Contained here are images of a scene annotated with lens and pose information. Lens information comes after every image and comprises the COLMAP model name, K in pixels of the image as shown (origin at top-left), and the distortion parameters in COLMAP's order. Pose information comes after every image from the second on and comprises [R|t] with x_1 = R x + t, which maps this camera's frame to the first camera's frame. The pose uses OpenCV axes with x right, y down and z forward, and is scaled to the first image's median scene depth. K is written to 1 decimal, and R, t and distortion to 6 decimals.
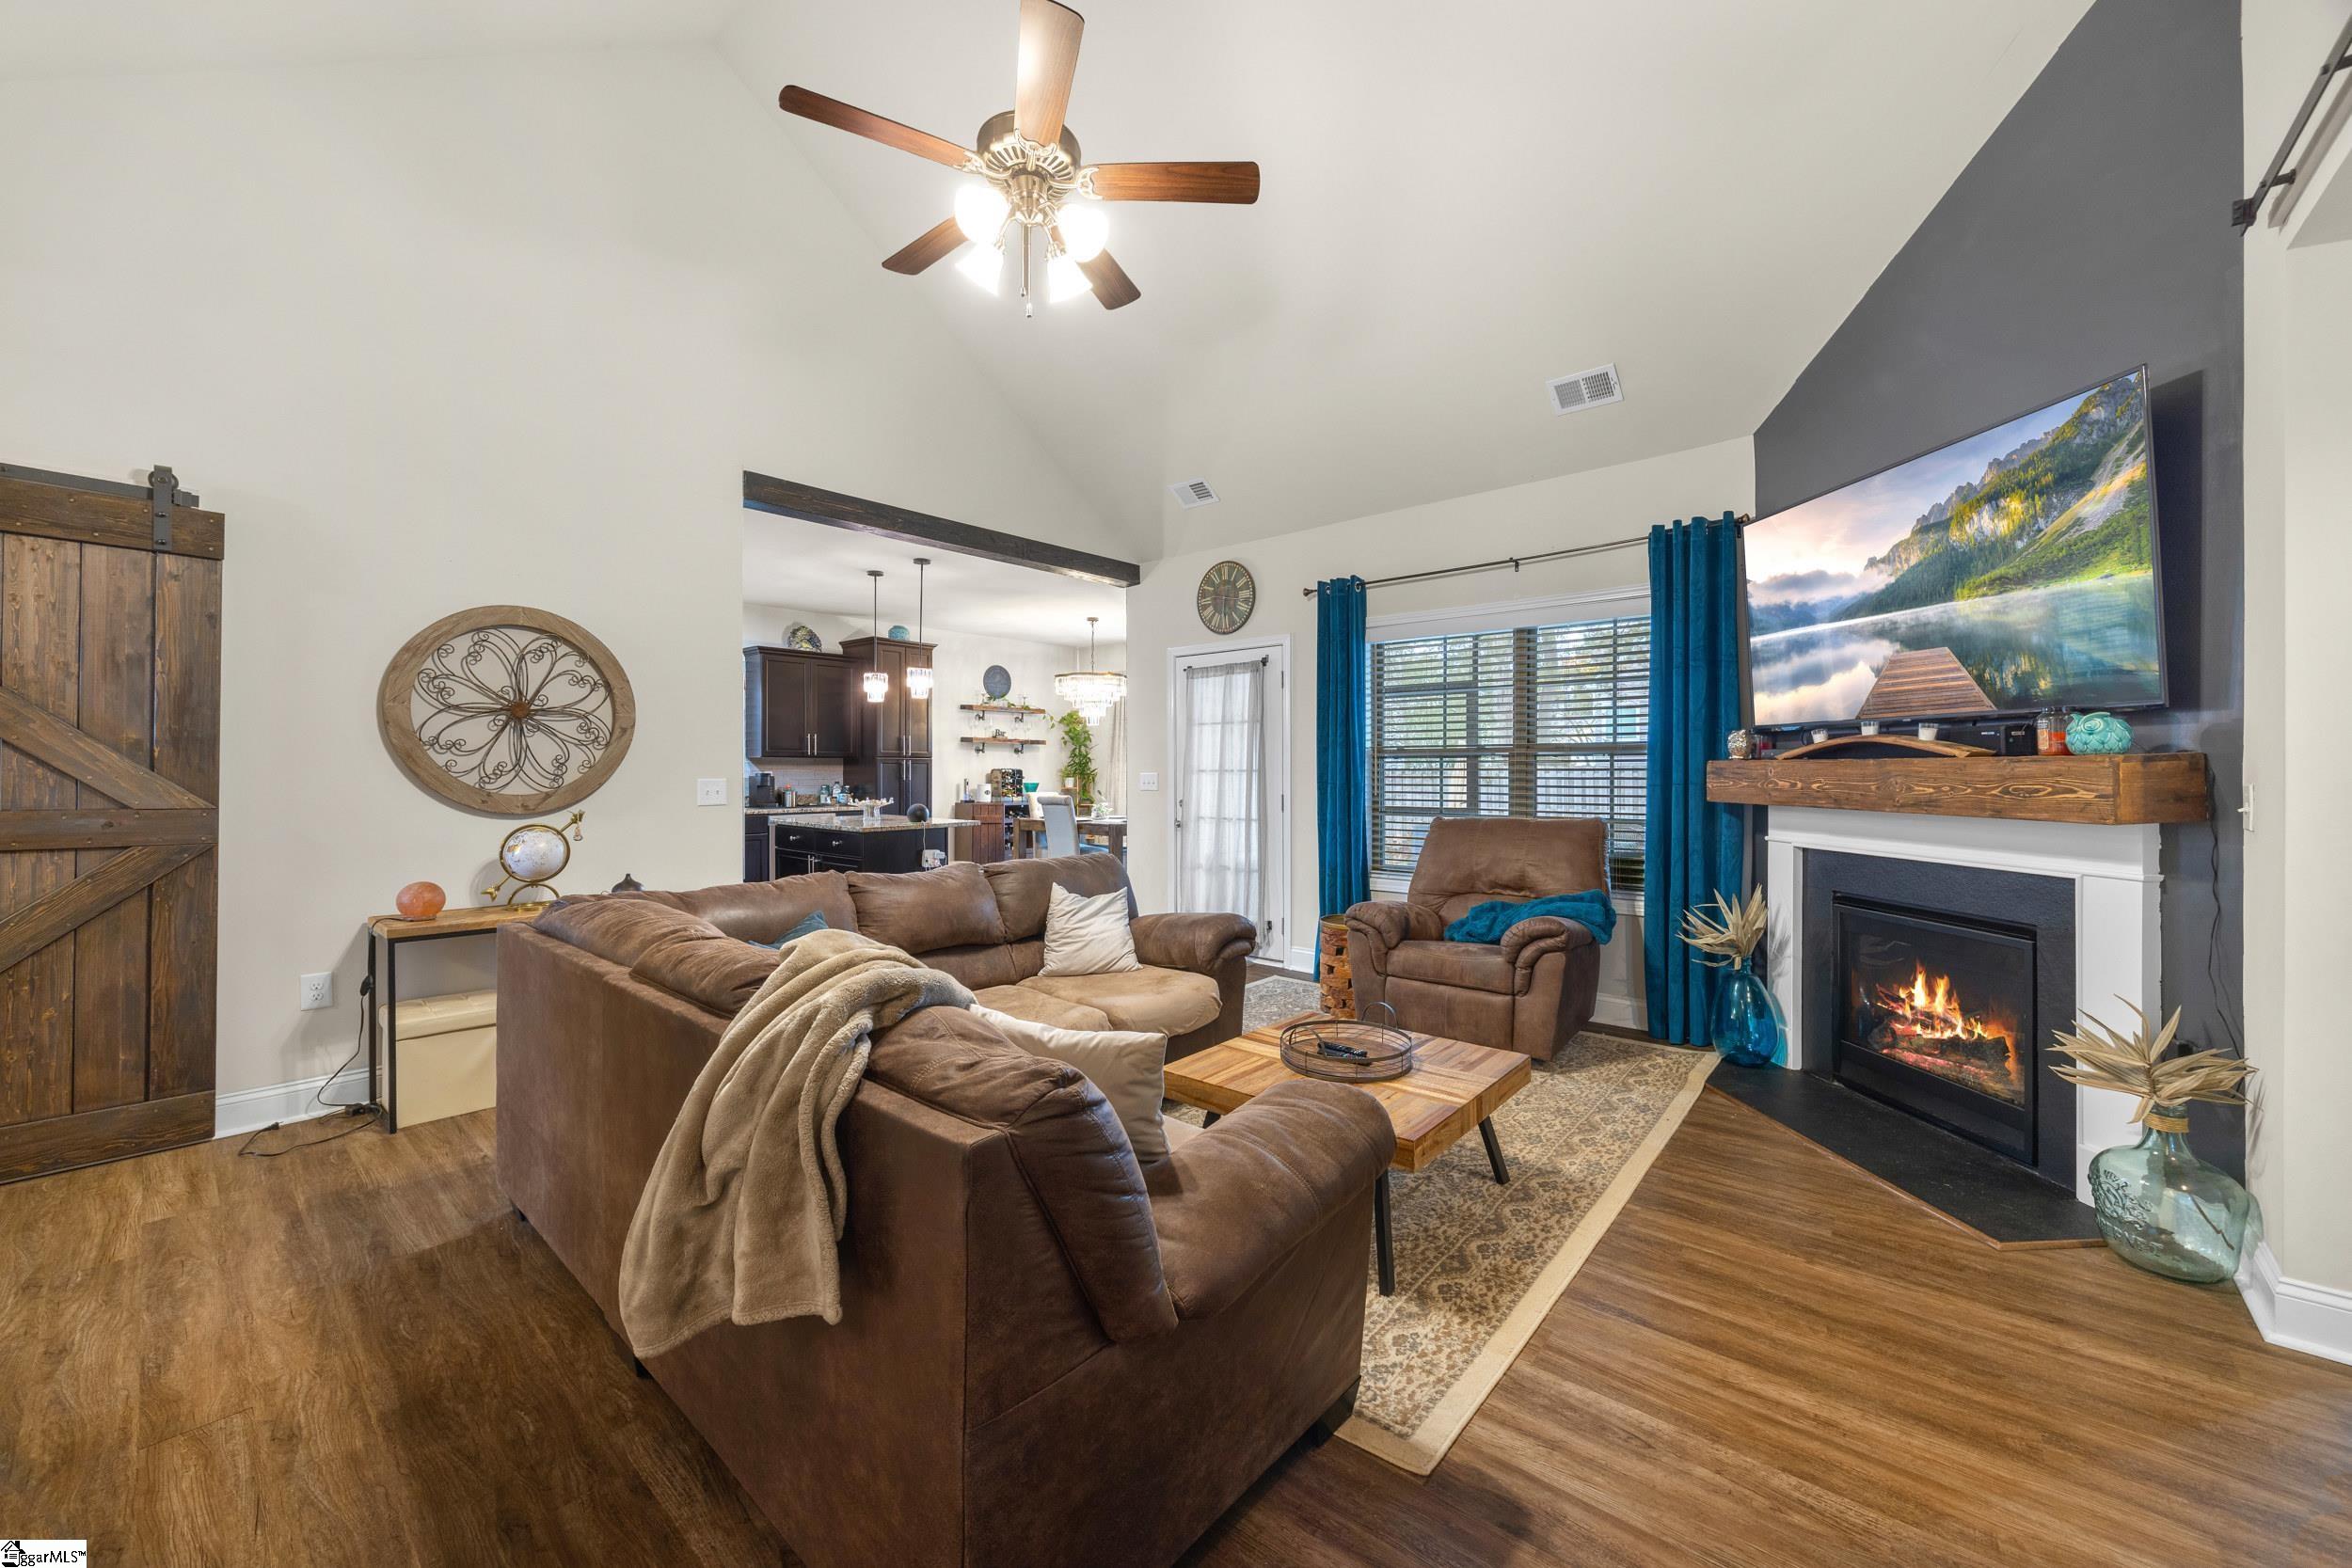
lens RADIAL K [[900.0, 0, 1188.1], [0, 900.0, 785.7], [0, 0, 1]] dist [-0.004738, 0.000657]
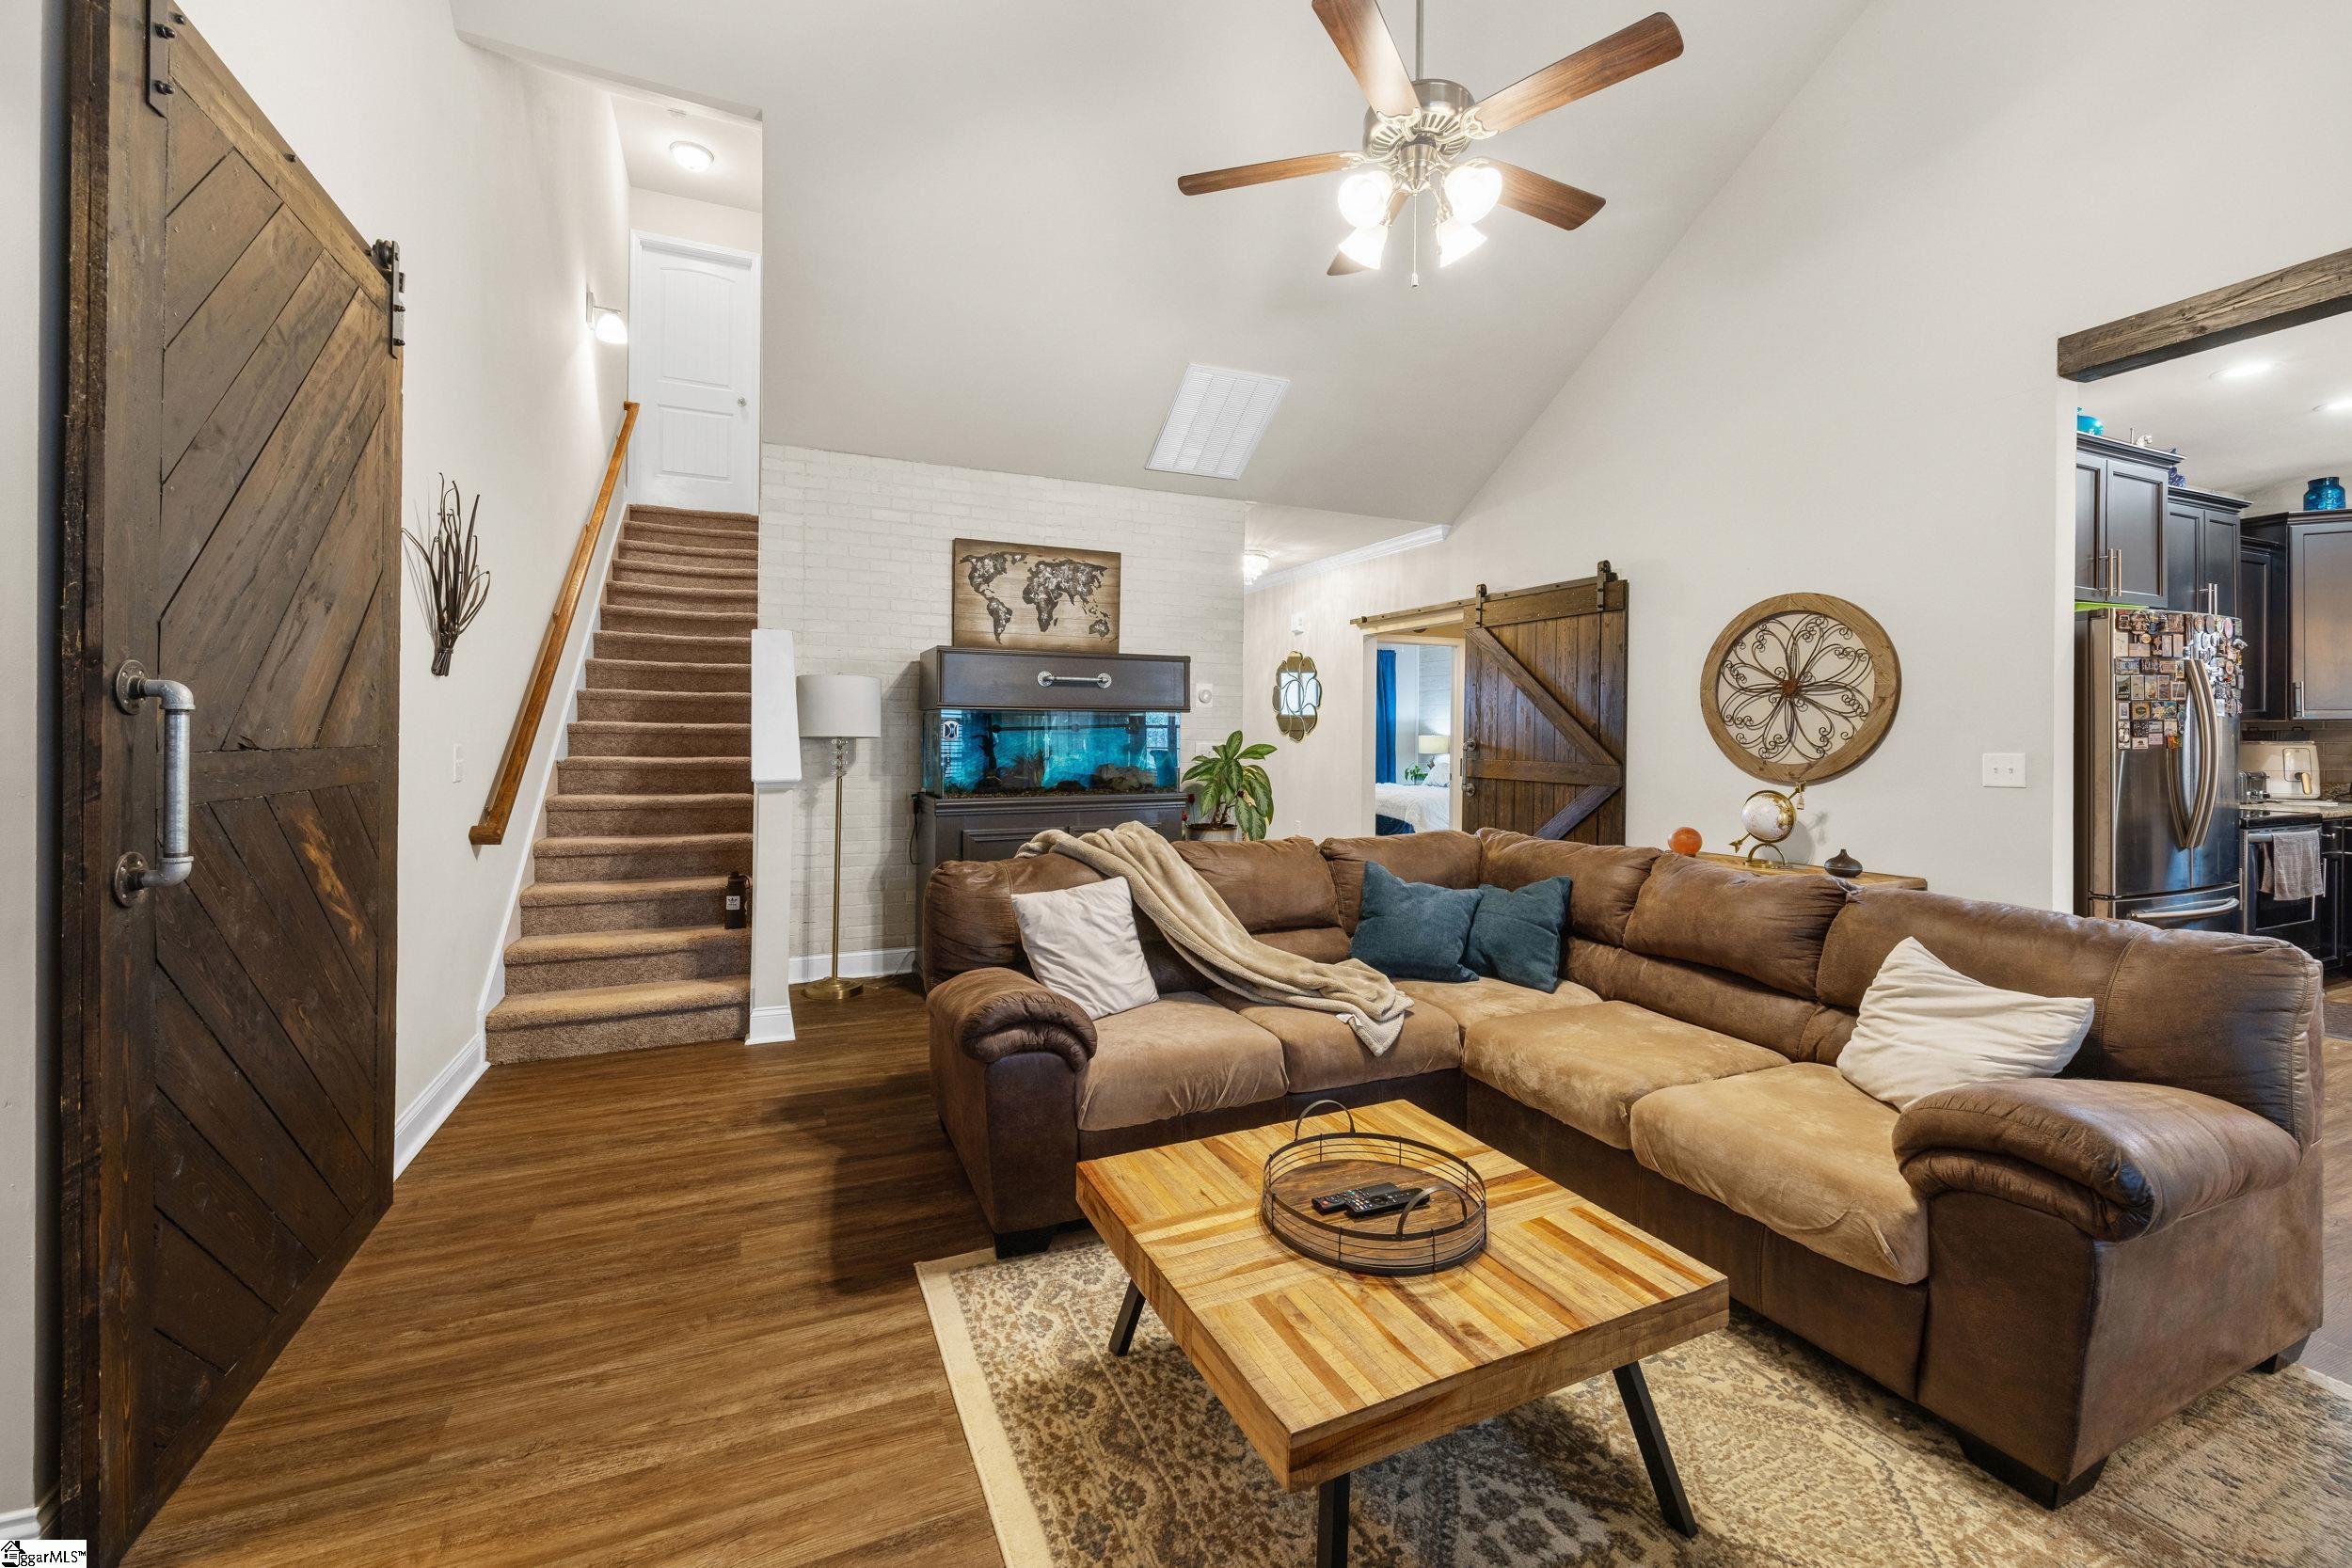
lens RADIAL K [[900.0, 0, 1230.9], [0, 900.0, 739.1], [0, 0, 1]] dist [-0.004738, 0.000657]
pose [[-0.385648, -0.001990, -0.922644, 0.722326], [-0.013896, 0.999897, 0.003651, -0.019367], [0.922541, 0.014229, -0.385635, 1.055167]]
